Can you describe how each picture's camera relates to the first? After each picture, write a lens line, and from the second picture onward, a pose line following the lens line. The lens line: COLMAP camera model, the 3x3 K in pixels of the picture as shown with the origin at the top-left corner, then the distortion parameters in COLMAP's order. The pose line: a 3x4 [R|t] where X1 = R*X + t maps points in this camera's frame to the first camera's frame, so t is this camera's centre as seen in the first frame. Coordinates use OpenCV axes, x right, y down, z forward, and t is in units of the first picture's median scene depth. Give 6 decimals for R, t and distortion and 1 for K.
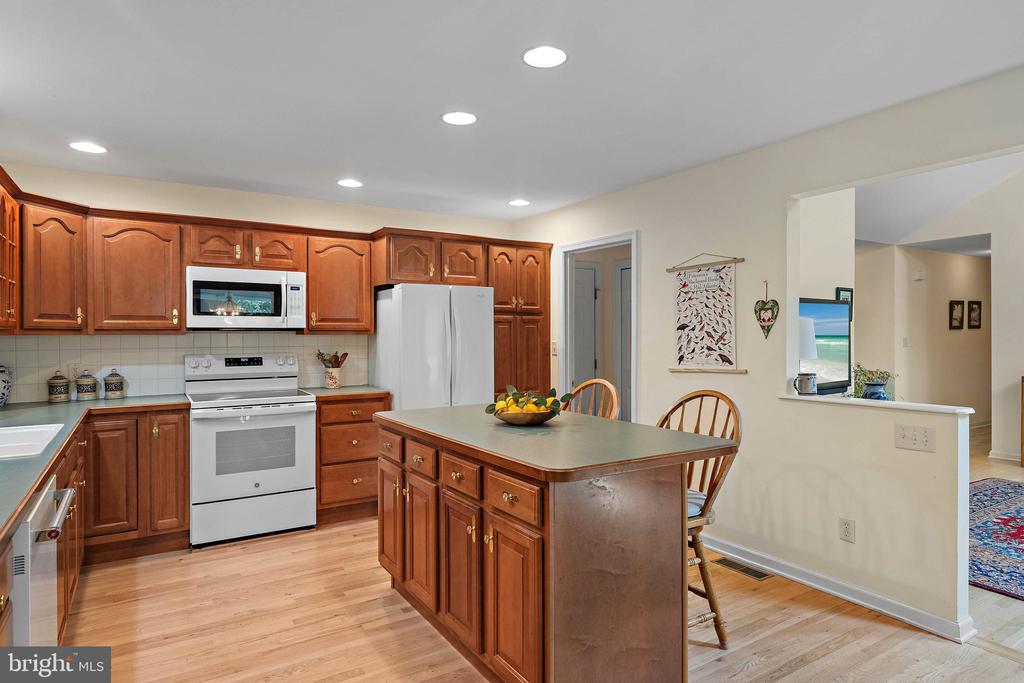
lens RADIAL K [[563.1, 0, 512.0], [0, 563.1, 341.5], [0, 0, 1]] dist [0.001832, 0.000607]
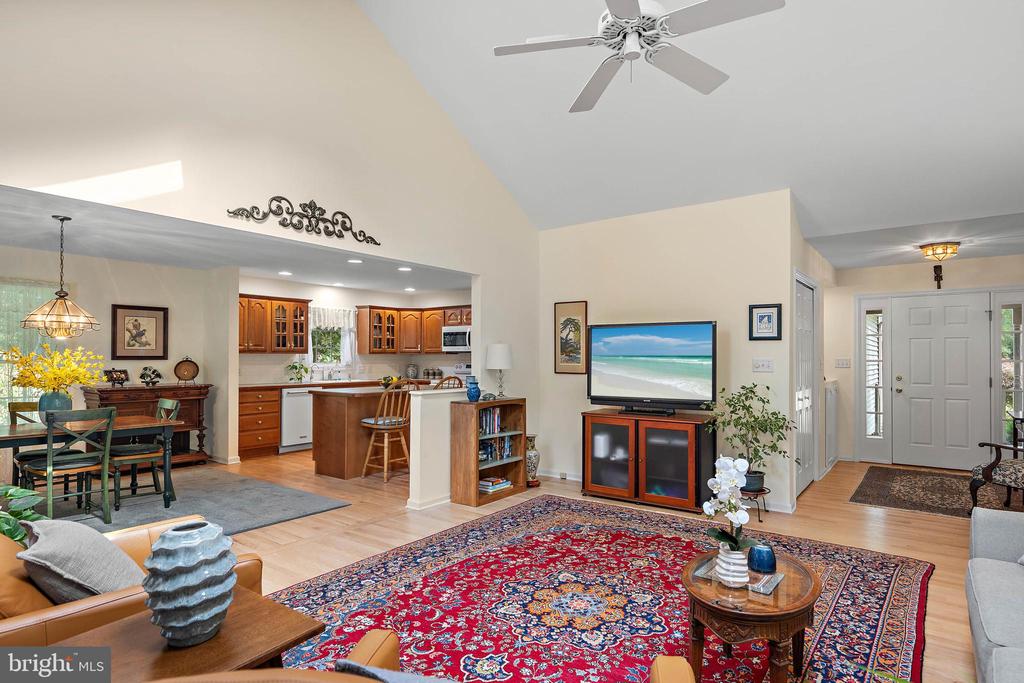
lens RADIAL K [[556.1, 0, 513.3], [0, 556.1, 342.4], [0, 0, 1]] dist [0.001258, 0.001538]
pose [[0.357461, -0.020769, -0.933697, 1.797267], [-0.011424, 0.999581, -0.026608, -0.002863], [0.933858, 0.020178, 0.357073, 0.397701]]
